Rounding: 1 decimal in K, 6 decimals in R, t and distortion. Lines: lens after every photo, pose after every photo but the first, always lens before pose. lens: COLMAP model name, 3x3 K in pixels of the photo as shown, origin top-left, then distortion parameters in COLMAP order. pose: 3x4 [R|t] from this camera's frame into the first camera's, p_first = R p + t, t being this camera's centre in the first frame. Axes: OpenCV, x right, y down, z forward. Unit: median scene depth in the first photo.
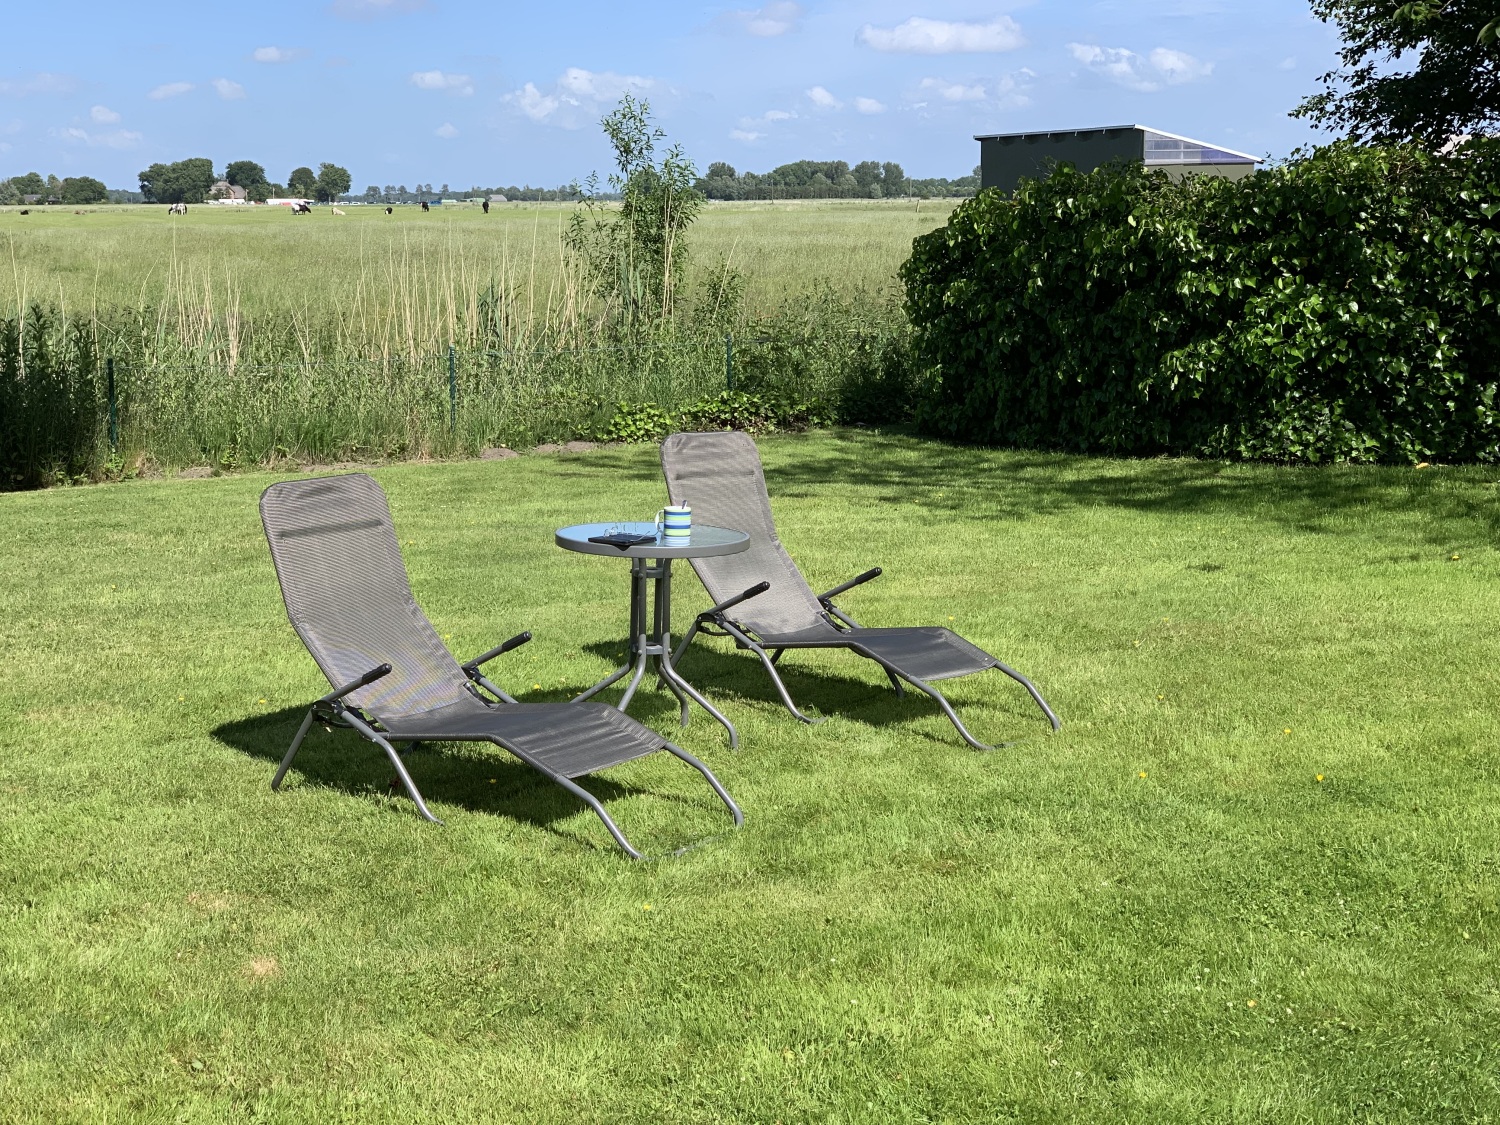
lens RADIAL K [[2186.7, 0, 747.5], [0, 2186.7, 569.4], [0, 0, 1]] dist [0.065833, 0.000000]
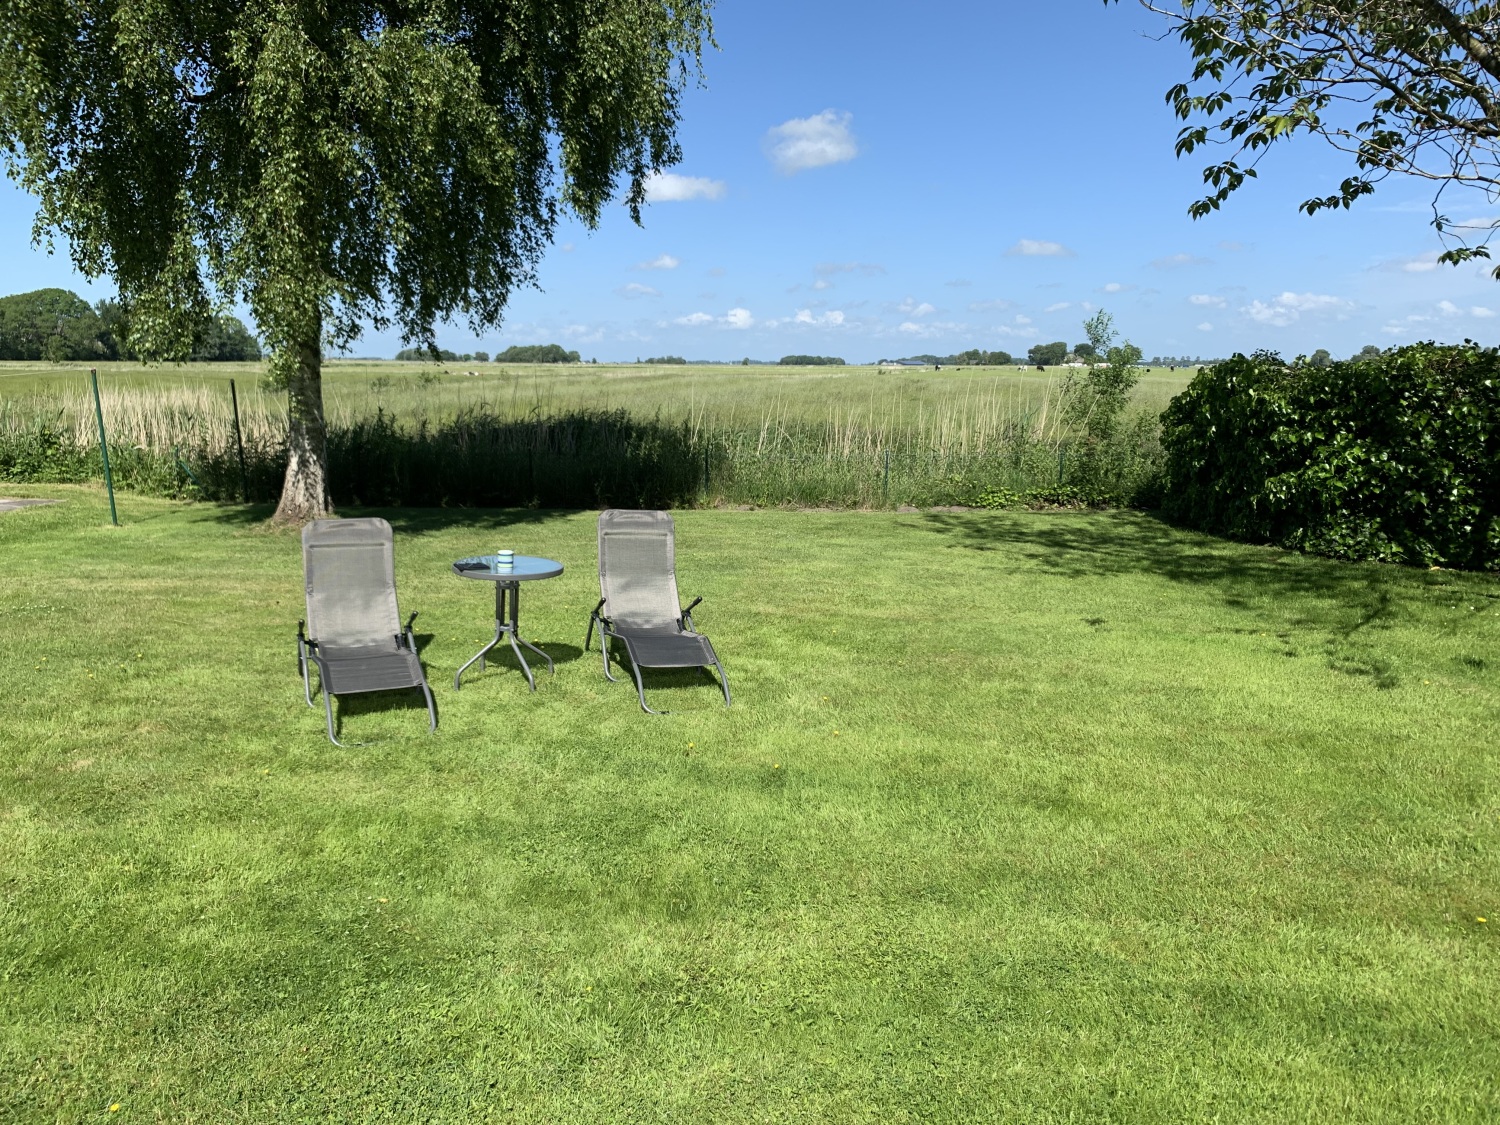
lens RADIAL K [[1140.5, 0, 750.0], [0, 1140.5, 561.3], [0, 0, 1]] dist [0.001921, 0.010411]
pose [[0.876174, 0.098738, -0.471773, 0.264599], [-0.096267, 0.994920, 0.029441, -0.030440], [0.472283, 0.019621, 0.881228, 0.125045]]
